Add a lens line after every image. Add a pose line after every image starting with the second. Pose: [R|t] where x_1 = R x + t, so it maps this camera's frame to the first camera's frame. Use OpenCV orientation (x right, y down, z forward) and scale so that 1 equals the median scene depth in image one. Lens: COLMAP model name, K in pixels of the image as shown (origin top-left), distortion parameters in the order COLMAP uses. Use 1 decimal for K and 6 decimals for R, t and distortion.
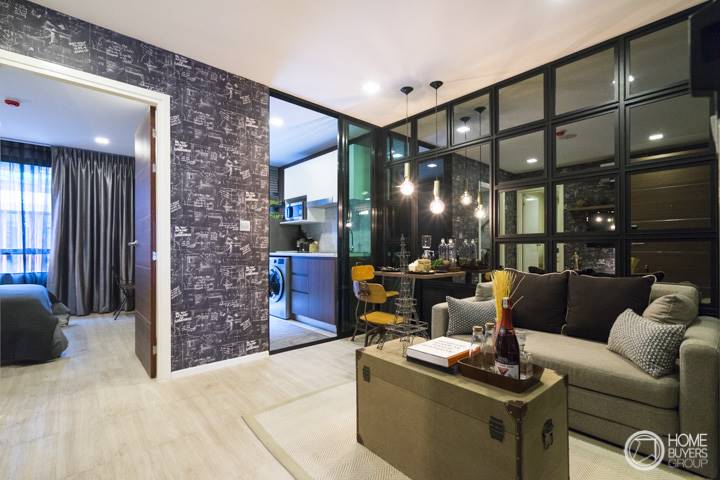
lens RADIAL K [[331.4, 0, 360.5], [0, 331.4, 244.5], [0, 0, 1]] dist [-0.001406, -0.000154]
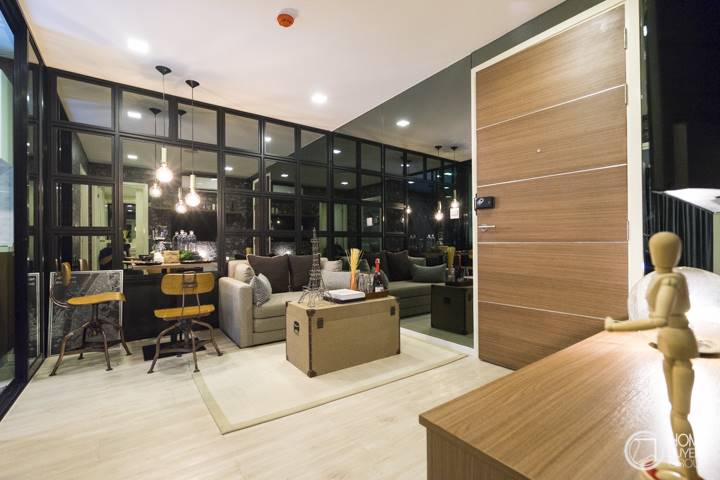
lens RADIAL K [[322.8, 0, 360.0], [0, 322.8, 240.0], [0, 0, 1]] dist [-0.000894, 0.000544]
pose [[0.100354, 0.012789, 0.994870, -0.712176], [-0.003090, 0.999917, -0.012543, 0.023879], [-0.994947, -0.001816, 0.100385, 0.358930]]
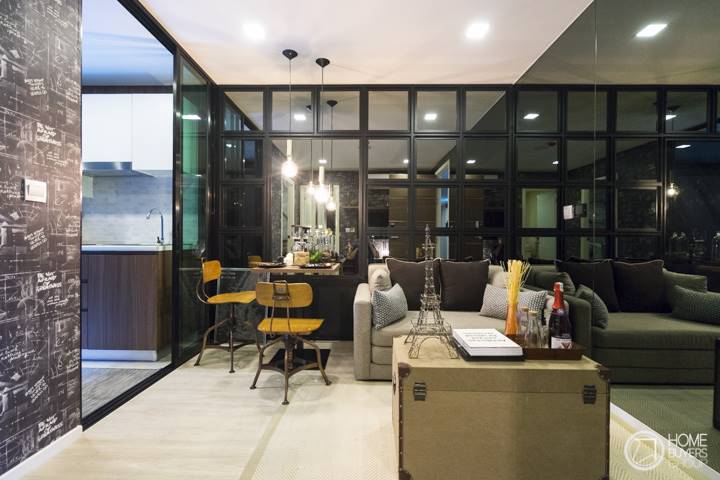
lens RADIAL K [[322.8, 0, 360.0], [0, 322.8, 240.0], [0, 0, 1]] dist [-0.000894, 0.000544]
pose [[0.676075, 0.006452, 0.736804, -0.352485], [-0.015871, 0.999857, 0.005807, 0.005663], [-0.736662, -0.015620, 0.676081, 0.299058]]
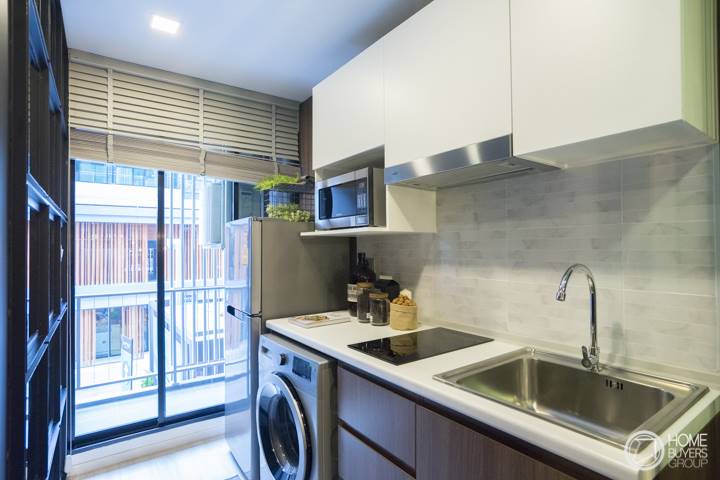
lens RADIAL K [[379.5, 0, 360.0], [0, 379.5, 240.0], [0, 0, 1]] dist [-0.050192, 0.031155]
pose [[0.994086, -0.006976, -0.108371, -0.227479], [0.006565, 0.999970, -0.004154, -0.094928], [0.108397, 0.003418, 0.994102, 1.012082]]
